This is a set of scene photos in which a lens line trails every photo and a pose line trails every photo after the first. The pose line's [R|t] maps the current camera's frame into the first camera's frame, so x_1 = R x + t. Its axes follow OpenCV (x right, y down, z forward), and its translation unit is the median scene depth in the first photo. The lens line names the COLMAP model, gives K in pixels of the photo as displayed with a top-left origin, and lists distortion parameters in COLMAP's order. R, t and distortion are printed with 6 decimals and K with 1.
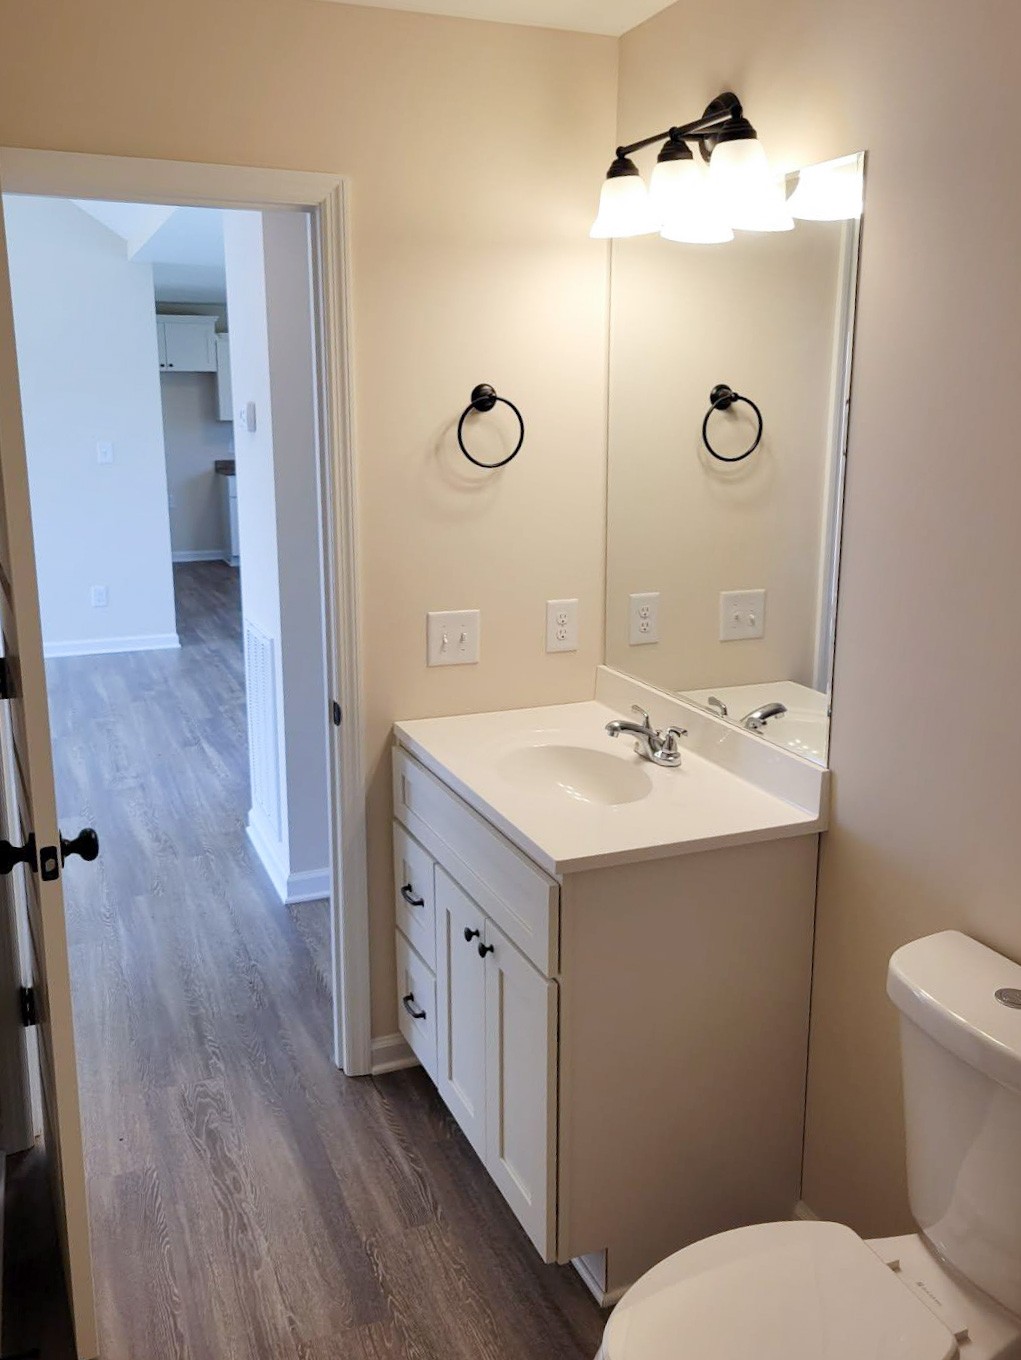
lens RADIAL K [[1221.2, 0, 510.5], [0, 1221.2, 680.0], [0, 0, 1]] dist [0.046154, 0.000647]
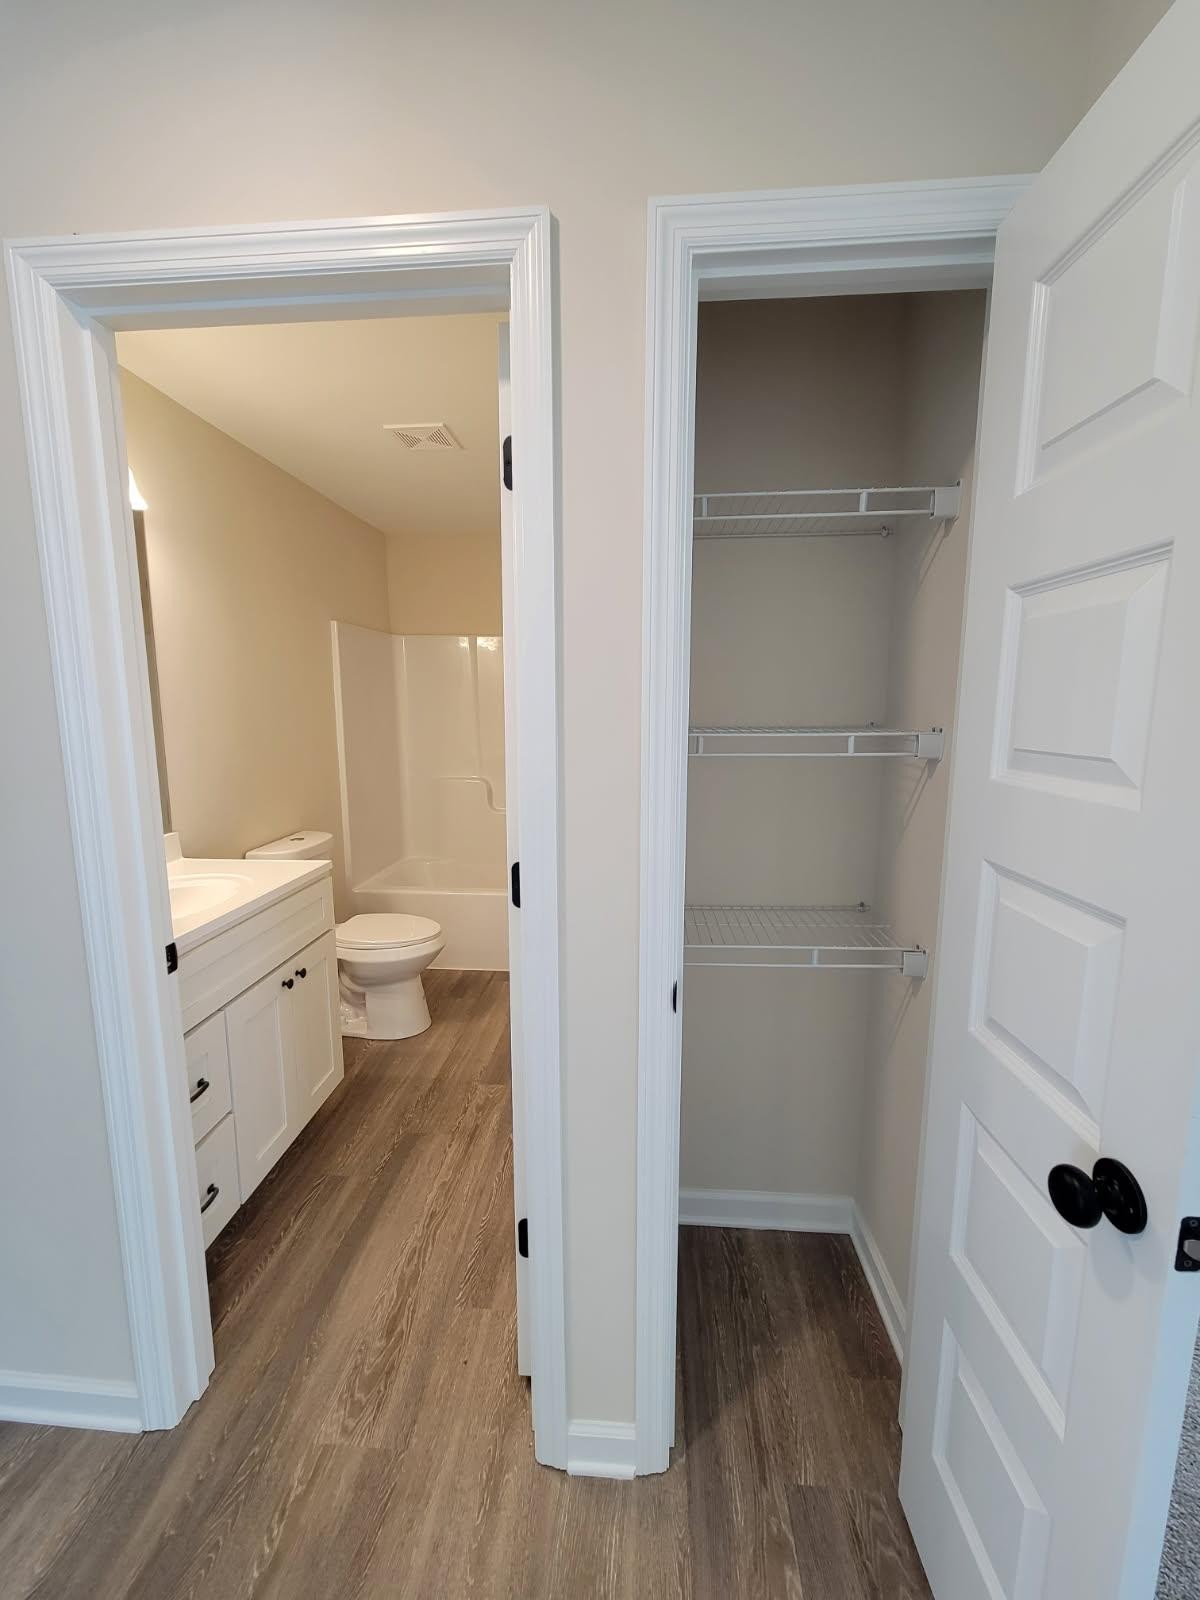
lens RADIAL K [[653.7, 0, 596.2], [0, 653.7, 796.7], [0, 0, 1]] dist [0.007563, -0.004657]
pose [[-0.900978, -0.060178, 0.429671, -0.628816], [0.093849, 0.939856, 0.328425, -0.212276], [-0.423593, 0.336228, -0.841142, 1.295045]]
